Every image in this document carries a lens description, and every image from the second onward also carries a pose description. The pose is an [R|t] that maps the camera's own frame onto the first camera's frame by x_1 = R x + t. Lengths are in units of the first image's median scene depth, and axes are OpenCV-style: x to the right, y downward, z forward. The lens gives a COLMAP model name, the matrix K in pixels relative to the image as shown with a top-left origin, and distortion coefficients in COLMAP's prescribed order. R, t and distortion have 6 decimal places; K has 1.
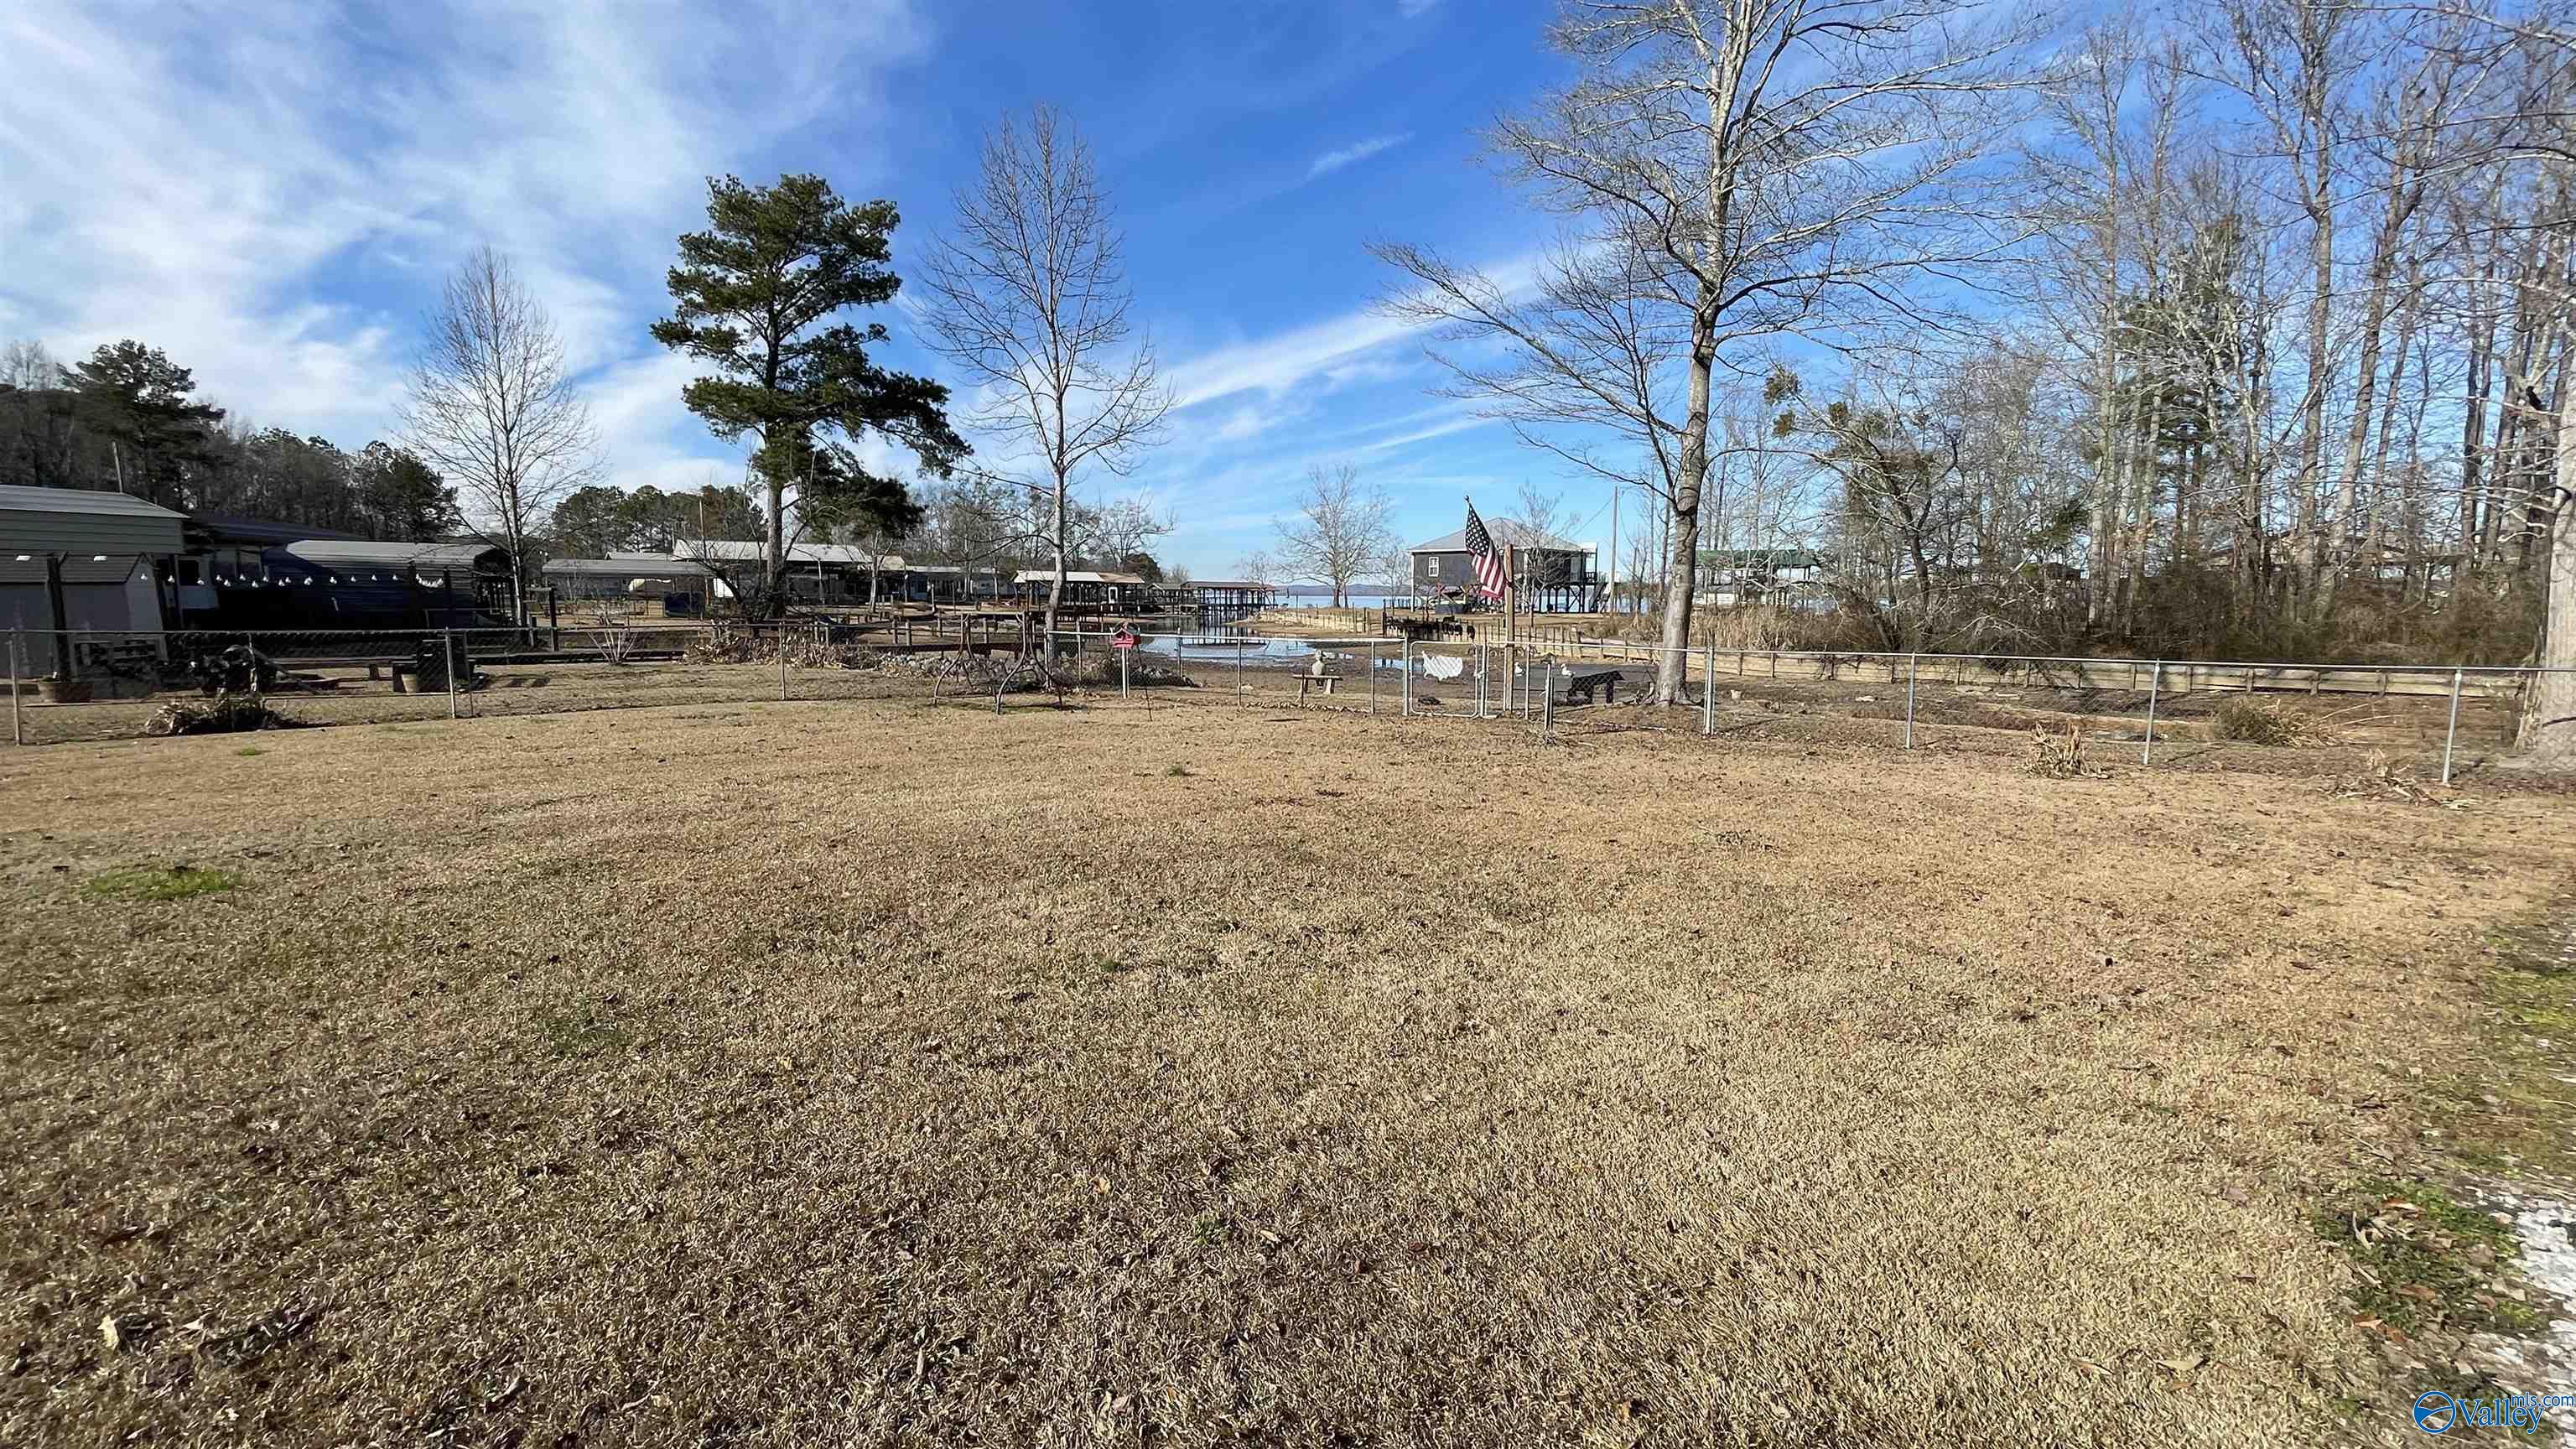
lens RADIAL K [[1058.9, 0, 1222.8], [0, 1058.9, 704.9], [0, 0, 1]] dist [0.000280, 0.001034]
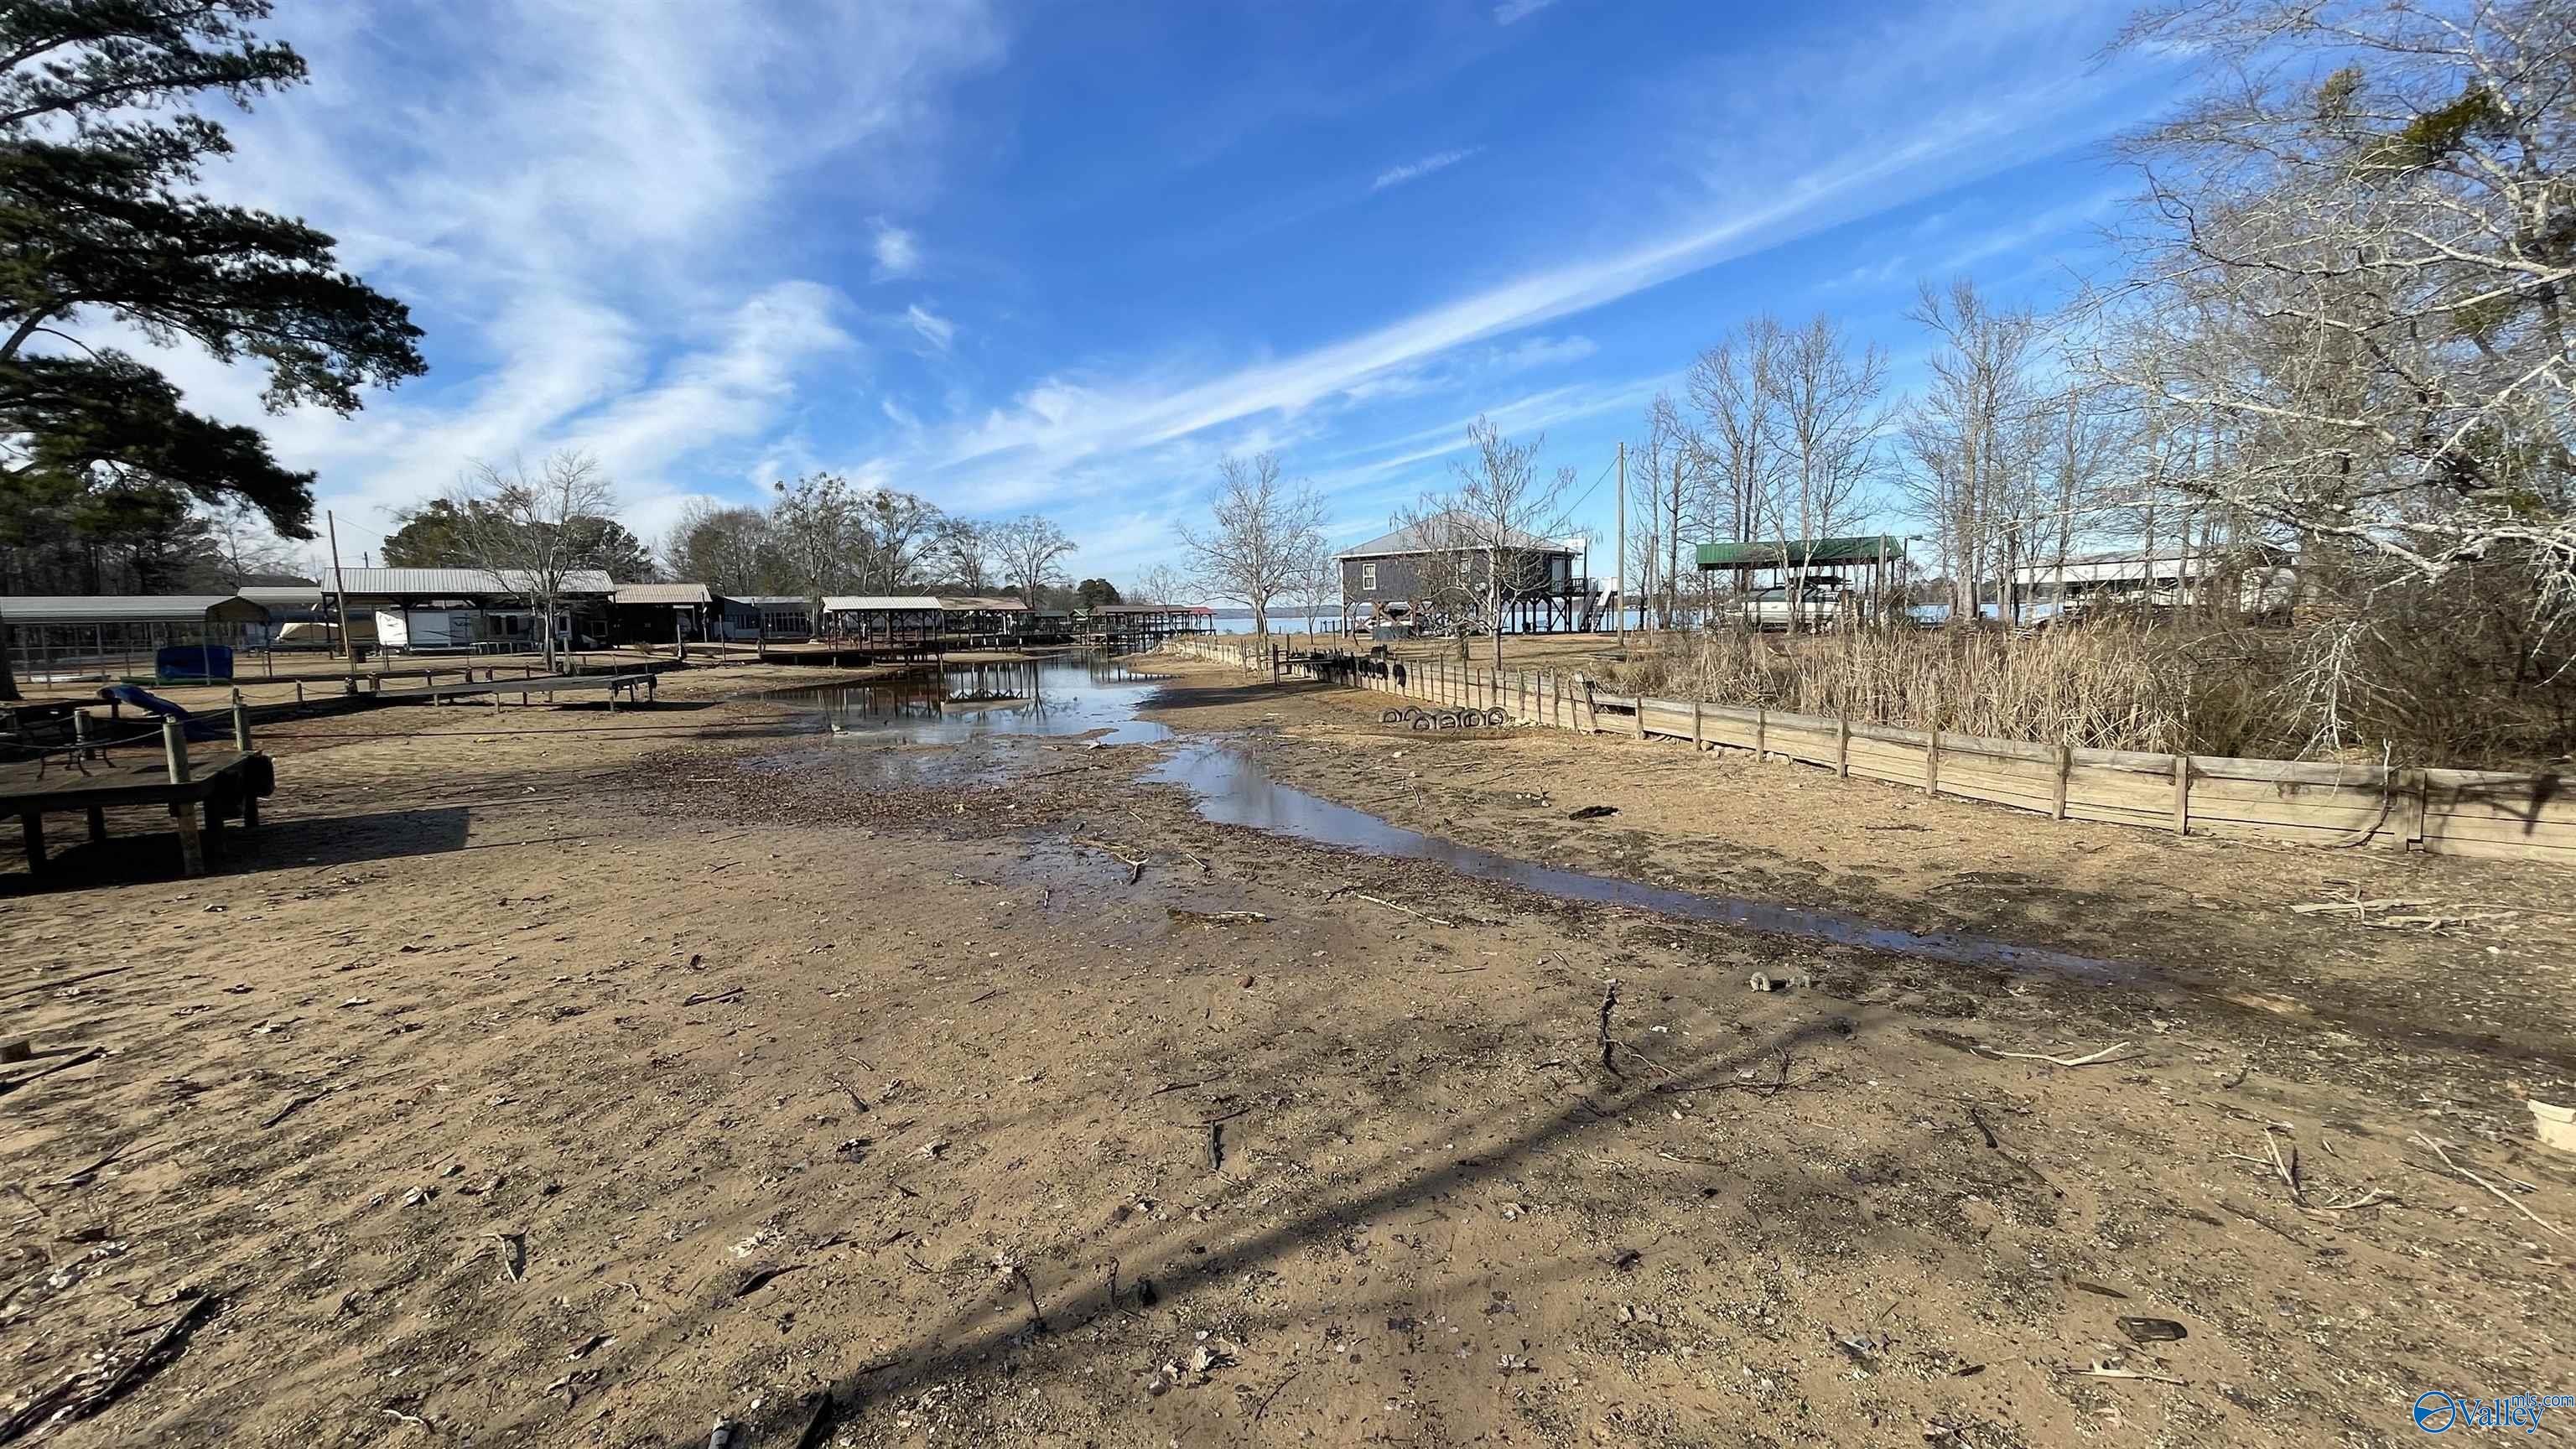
lens RADIAL K [[1058.9, 0, 1237.9], [0, 1058.9, 732.5], [0, 0, 1]] dist [0.000280, 0.001034]
pose [[0.999128, -0.032609, 0.026057, 0.113061], [0.032520, 0.999464, 0.003847, -0.037151], [-0.026169, -0.002996, 0.999653, 0.358103]]
